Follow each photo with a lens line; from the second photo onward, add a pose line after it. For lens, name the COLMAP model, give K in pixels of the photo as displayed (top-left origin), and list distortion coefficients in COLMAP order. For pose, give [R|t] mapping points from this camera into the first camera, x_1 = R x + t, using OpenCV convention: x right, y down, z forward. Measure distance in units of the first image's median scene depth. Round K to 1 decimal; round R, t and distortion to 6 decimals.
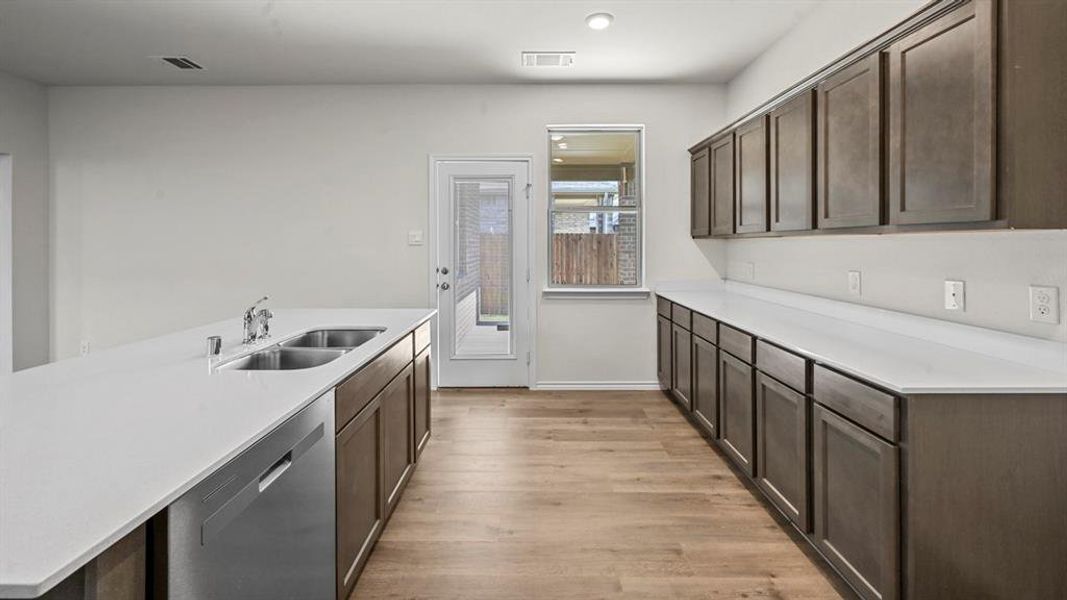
lens RADIAL K [[421.9, 0, 530.5], [0, 421.9, 245.0], [0, 0, 1]] dist [-0.001319, 0.000737]
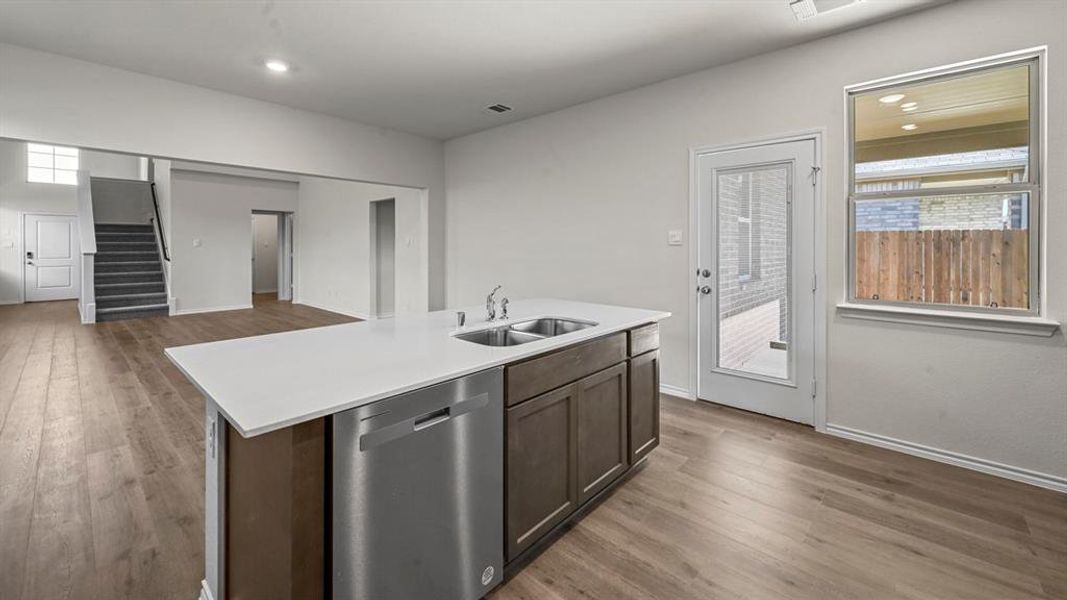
lens RADIAL K [[421.9, 0, 531.6], [0, 421.9, 245.8], [0, 0, 1]] dist [-0.001319, 0.000737]
pose [[0.744233, 0.003784, -0.667909, 0.135113], [-0.004286, 0.999990, 0.000890, 0.002112], [0.667906, 0.002200, 0.744242, 0.069847]]
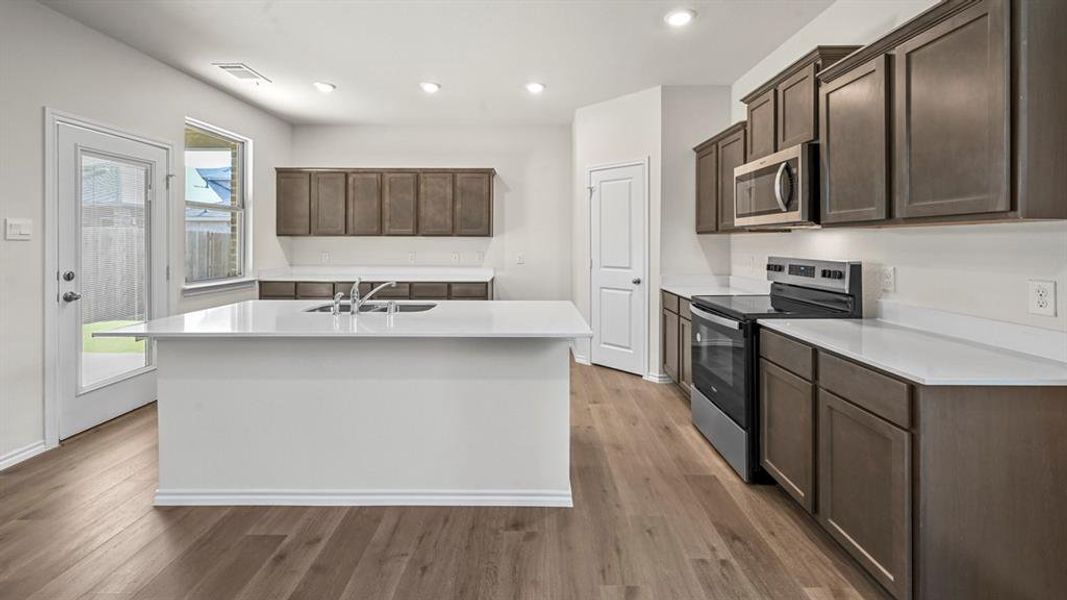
lens RADIAL K [[421.9, 0, 532.4], [0, 421.9, 242.2], [0, 0, 1]] dist [-0.001319, 0.000737]
pose [[-0.003295, -0.000660, 0.999994, -0.990689], [-0.000181, 1.000000, 0.000660, 0.002974], [-0.999995, -0.000179, -0.003295, 0.222985]]
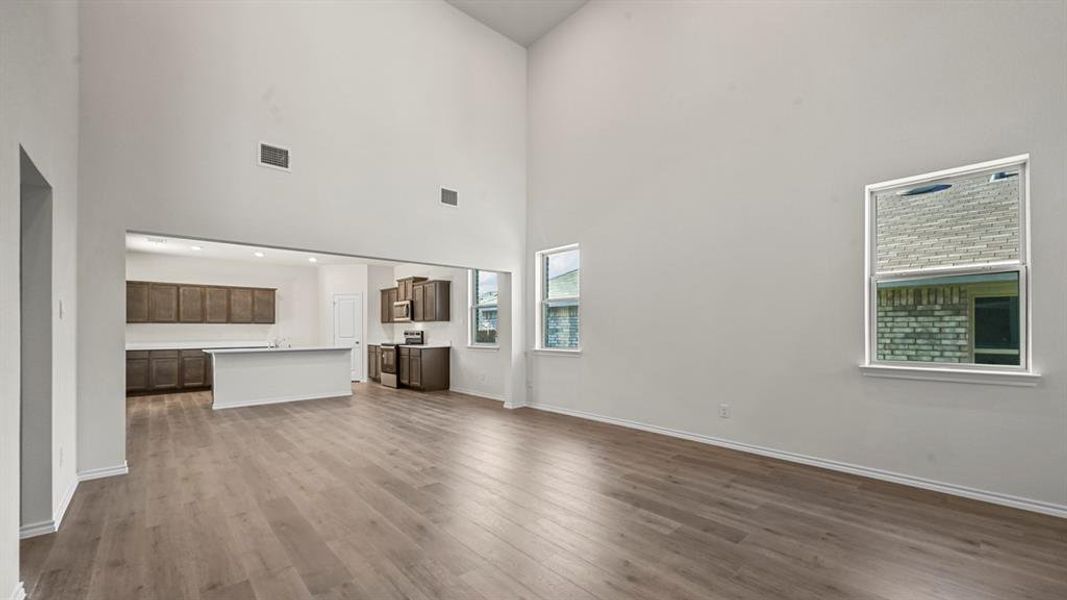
lens RADIAL K [[421.9, 0, 532.2], [0, 421.9, 327.4], [0, 0, 1]] dist [-0.001319, 0.000737]
pose [[-0.677526, 0.011588, 0.735407, -2.683419], [0.006987, 0.999932, -0.009319, 0.043575], [-0.735465, -0.001175, -0.677561, 0.974358]]
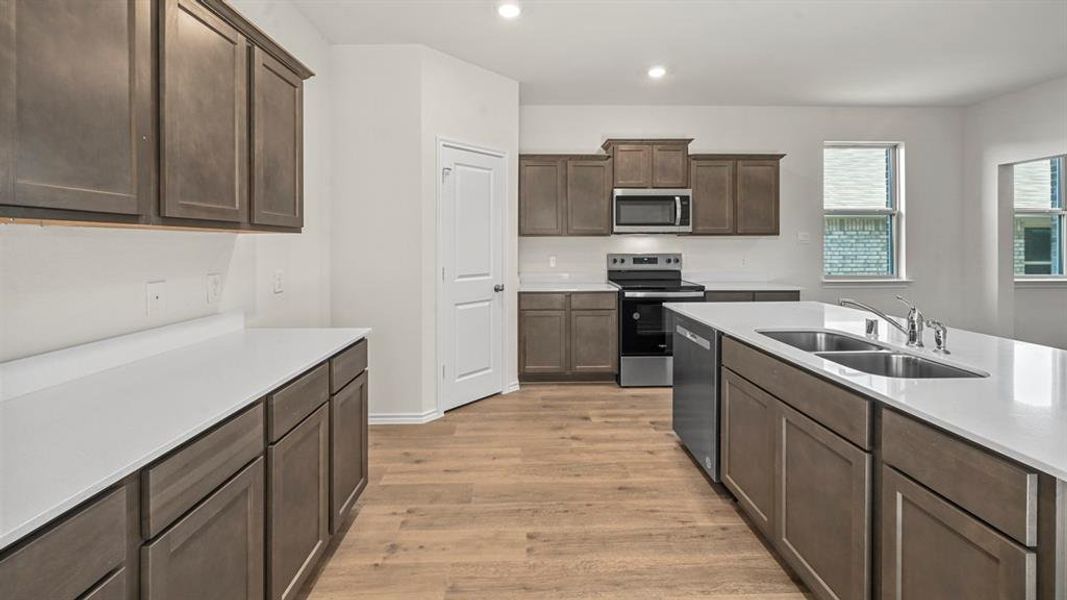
lens RADIAL K [[421.9, 0, 531.6], [0, 421.9, 245.0], [0, 0, 1]] dist [-0.001319, 0.000737]
pose [[-0.999705, 0.003140, -0.024099, 0.103225], [0.003009, 0.999981, 0.005457, 0.000963], [0.024115, 0.005382, -0.999695, 0.954991]]
